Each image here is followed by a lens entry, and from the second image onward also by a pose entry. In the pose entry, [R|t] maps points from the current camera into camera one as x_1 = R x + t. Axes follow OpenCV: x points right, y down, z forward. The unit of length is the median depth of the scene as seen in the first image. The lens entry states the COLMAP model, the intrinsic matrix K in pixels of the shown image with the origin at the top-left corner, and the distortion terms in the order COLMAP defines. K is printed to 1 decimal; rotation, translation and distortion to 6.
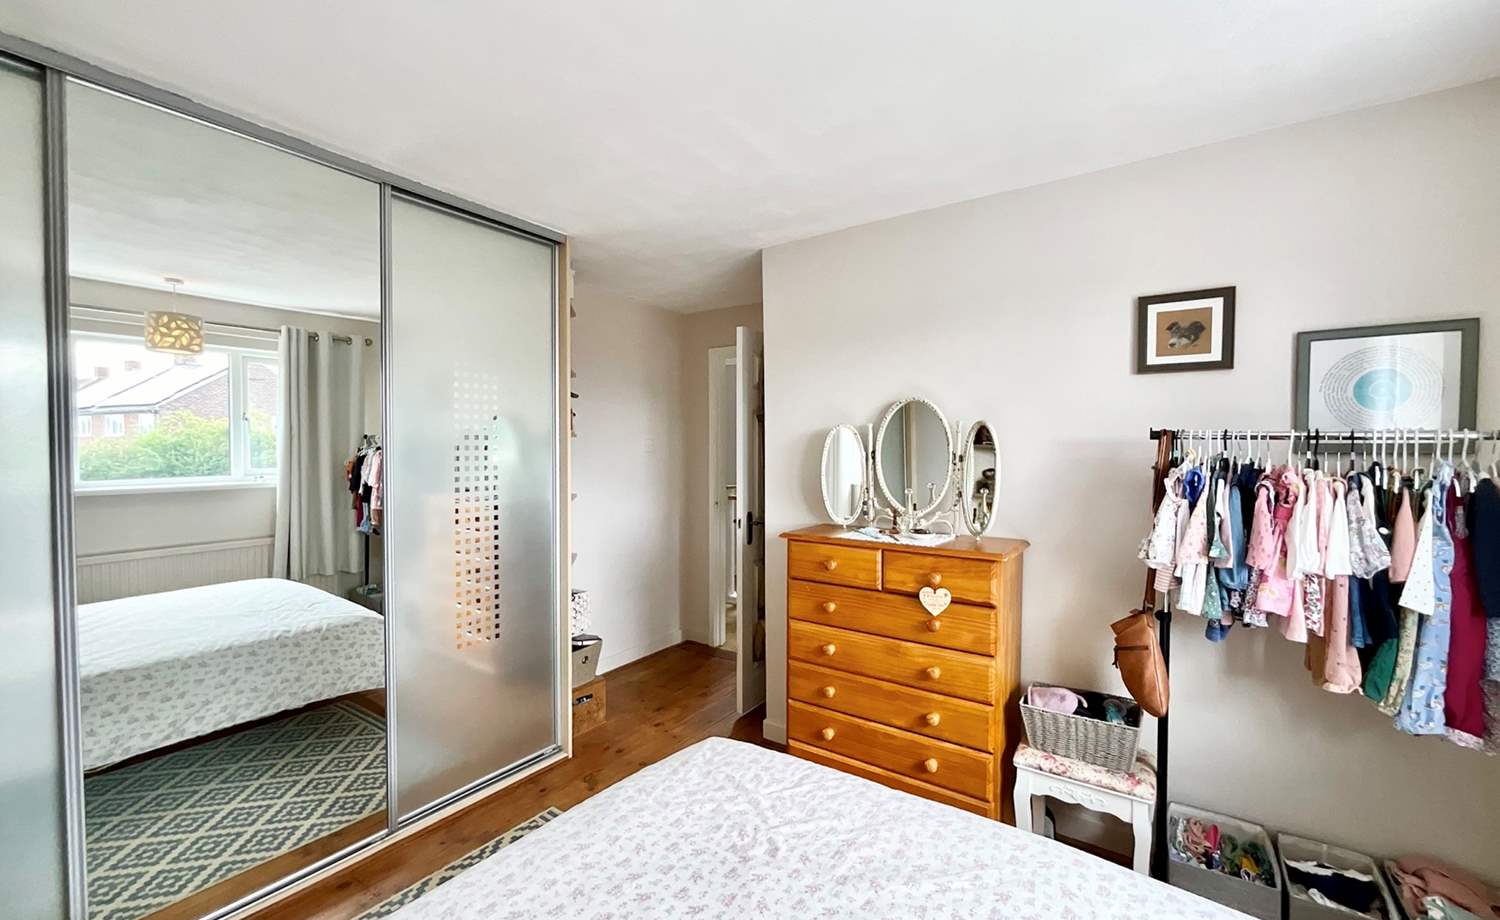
lens RADIAL K [[611.3, 0, 748.3], [0, 611.3, 462.3], [0, 0, 1]] dist [-0.000490, 0.000336]
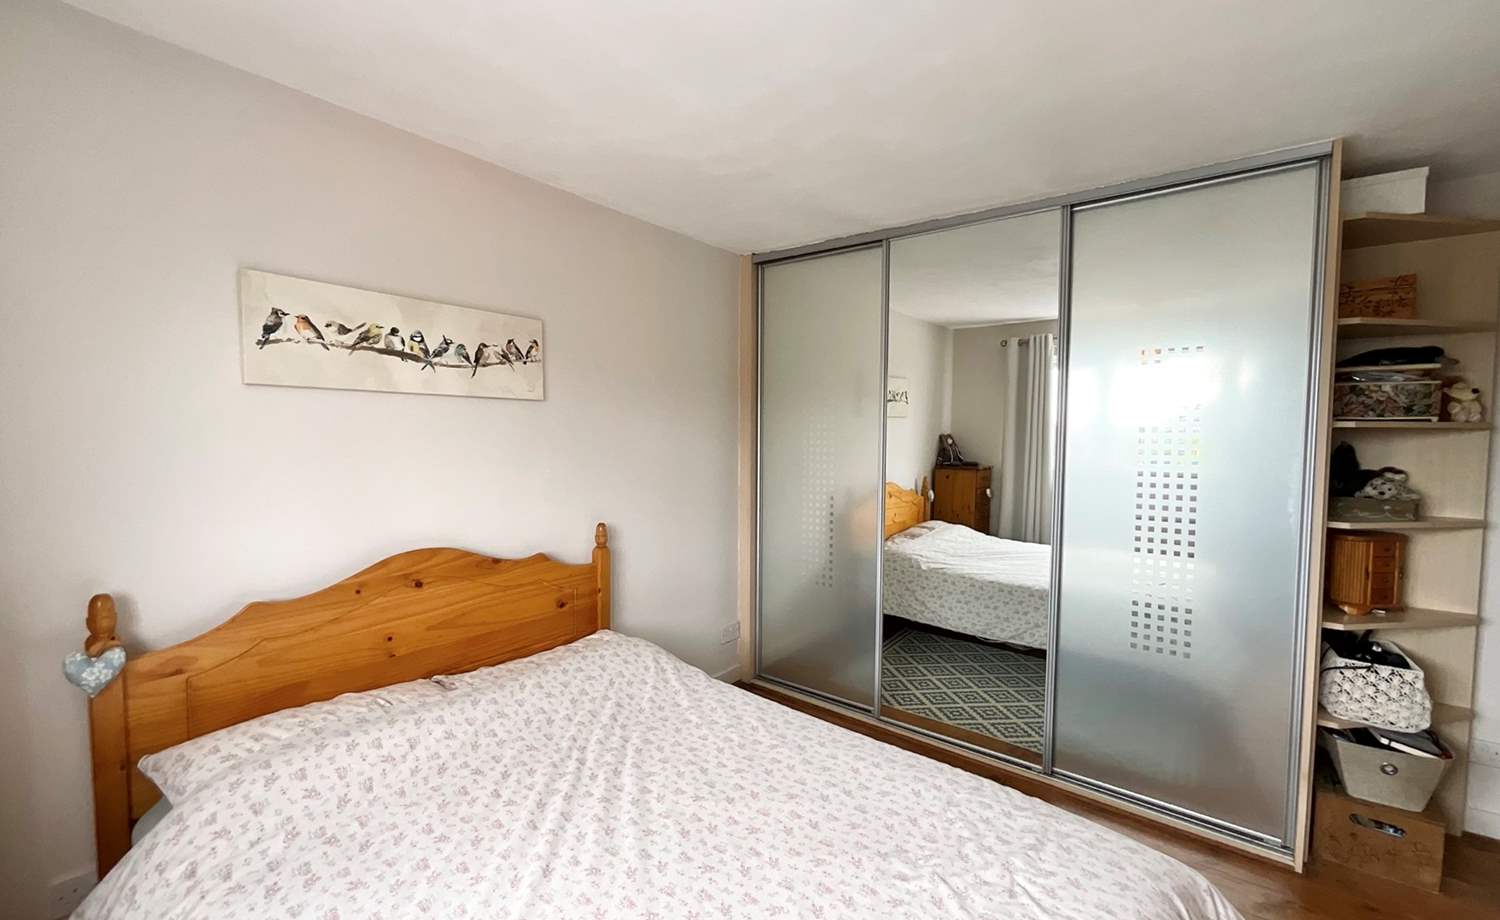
lens RADIAL K [[611.3, 0, 748.3], [0, 611.3, 462.3], [0, 0, 1]] dist [-0.000490, 0.000336]
pose [[-0.053904, 0.046008, -0.997486, 0.619632], [-0.034445, 0.998258, 0.047905, -0.016941], [0.997952, 0.036940, -0.052226, 0.520233]]
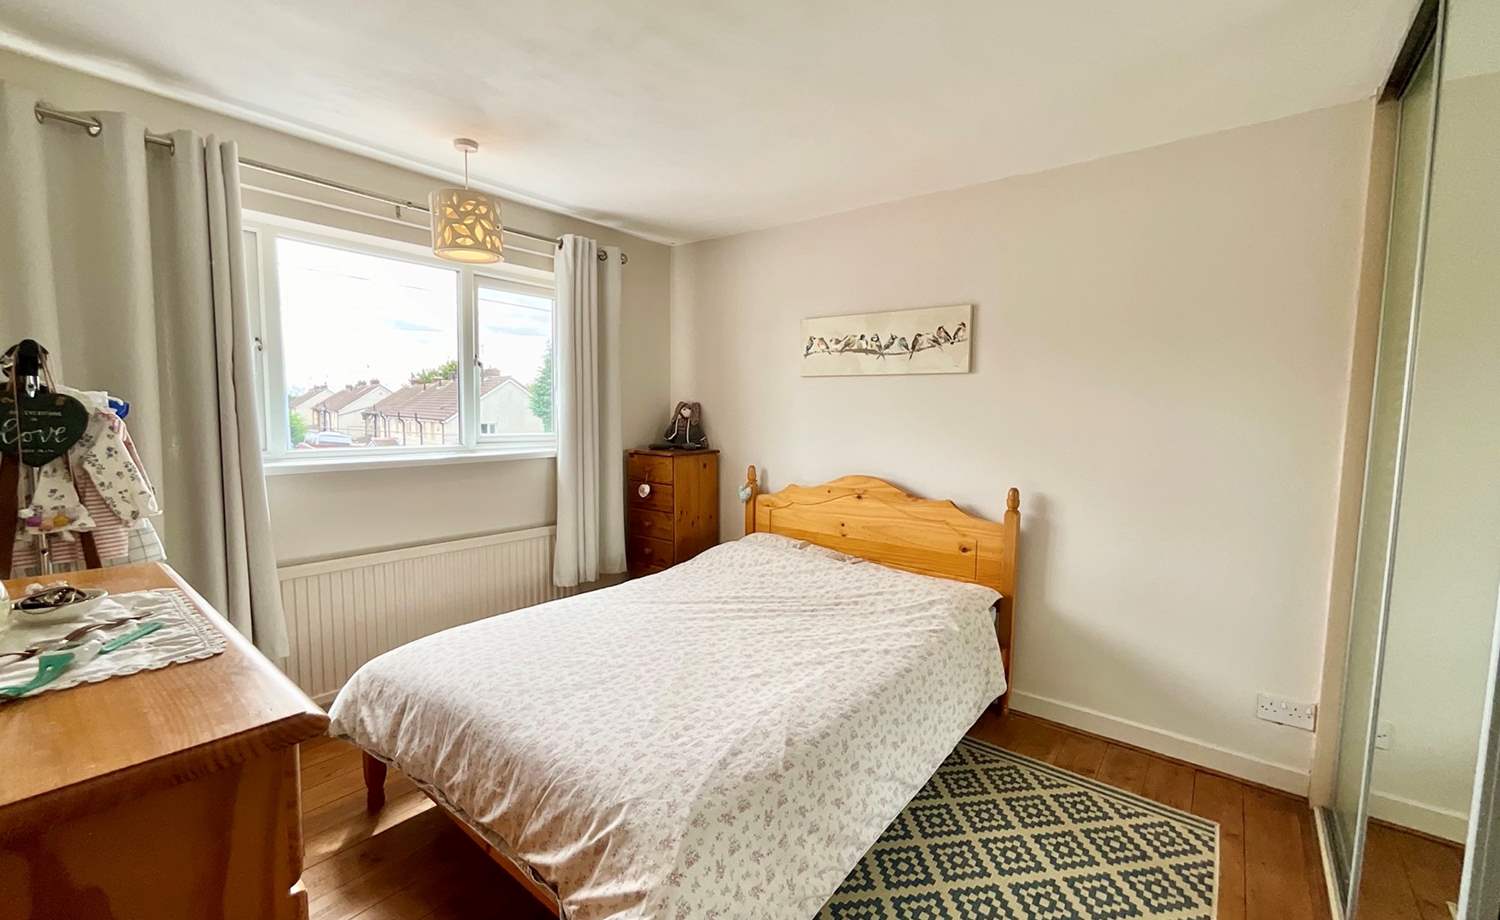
lens RADIAL K [[611.3, 0, 748.3], [0, 611.3, 462.3], [0, 0, 1]] dist [-0.000490, 0.000336]
pose [[-0.997326, -0.024701, 0.068777, -0.162226], [-0.016989, 0.993727, 0.110539, -0.008922], [-0.071076, 0.109075, -0.991489, 1.512885]]
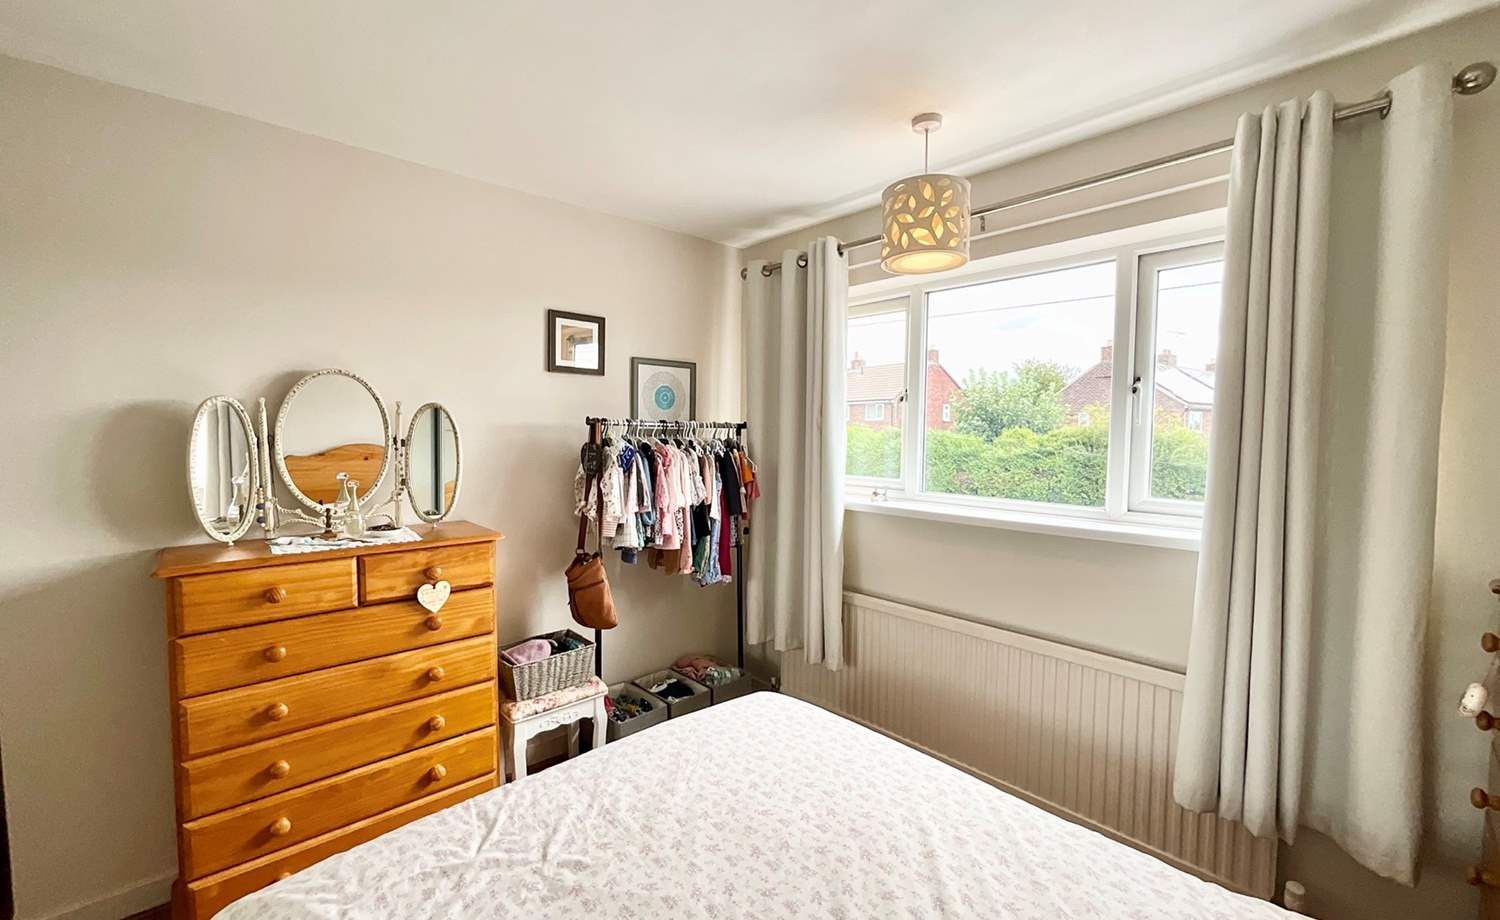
lens RADIAL K [[611.3, 0, 748.3], [0, 611.3, 462.3], [0, 0, 1]] dist [-0.000490, 0.000336]
pose [[0.214924, -0.051201, 0.975288, -0.514942], [0.017810, 0.998664, 0.048503, -0.014456], [-0.976468, 0.006945, 0.215549, 0.354238]]
